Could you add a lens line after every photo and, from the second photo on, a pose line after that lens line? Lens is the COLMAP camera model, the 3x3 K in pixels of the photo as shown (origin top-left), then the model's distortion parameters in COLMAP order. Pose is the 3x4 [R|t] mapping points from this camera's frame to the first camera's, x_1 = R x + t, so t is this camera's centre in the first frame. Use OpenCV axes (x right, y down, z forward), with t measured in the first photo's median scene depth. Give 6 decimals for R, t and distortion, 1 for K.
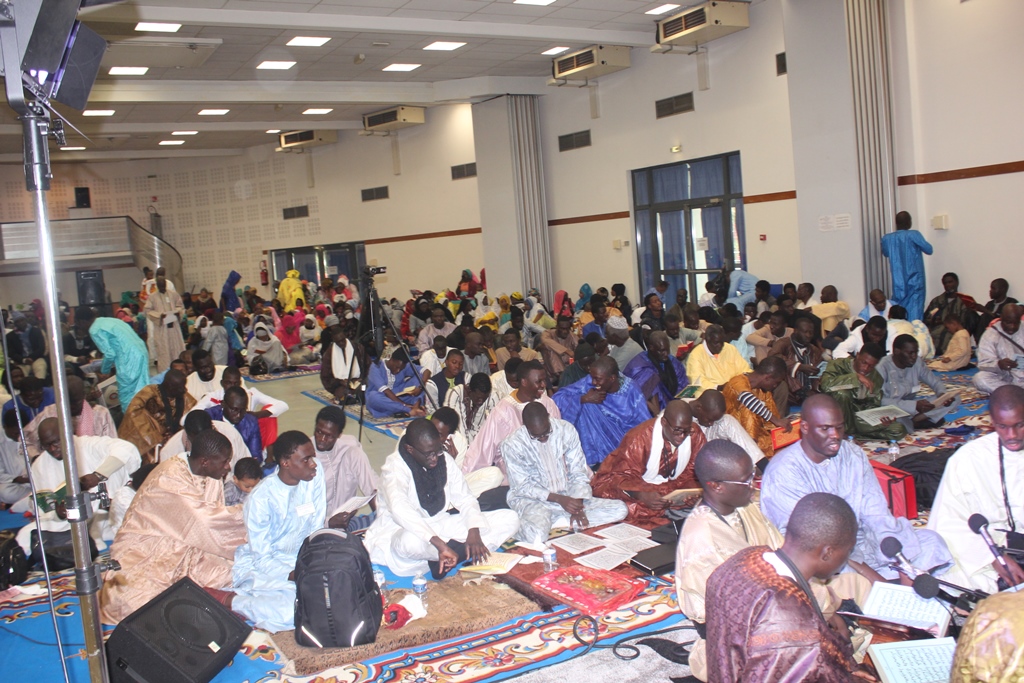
lens RADIAL K [[936.0, 0, 506.0], [0, 936.0, 340.0], [0, 0, 1]] dist [-0.161651, 0.174878]
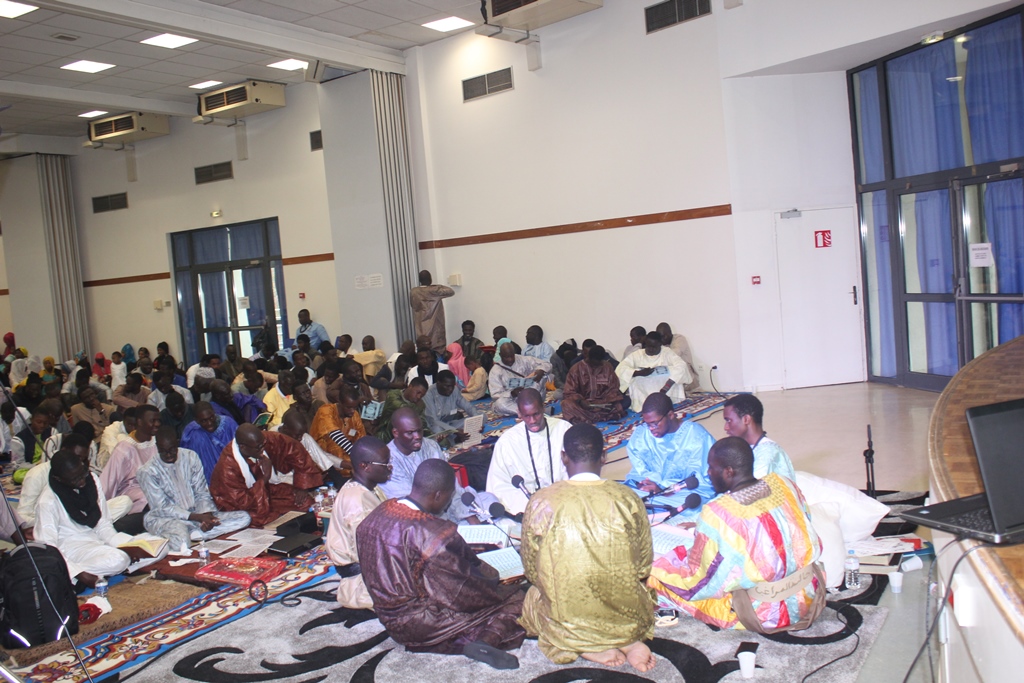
lens RADIAL K [[947.0, 0, 512.0], [0, 947.0, 341.5], [0, 0, 1]] dist [-0.161625, 0.165480]
pose [[0.867526, -0.031113, 0.496417, -0.061336], [0.062320, 0.996976, -0.046424, 0.010921], [-0.493471, 0.071211, 0.866842, -0.088159]]
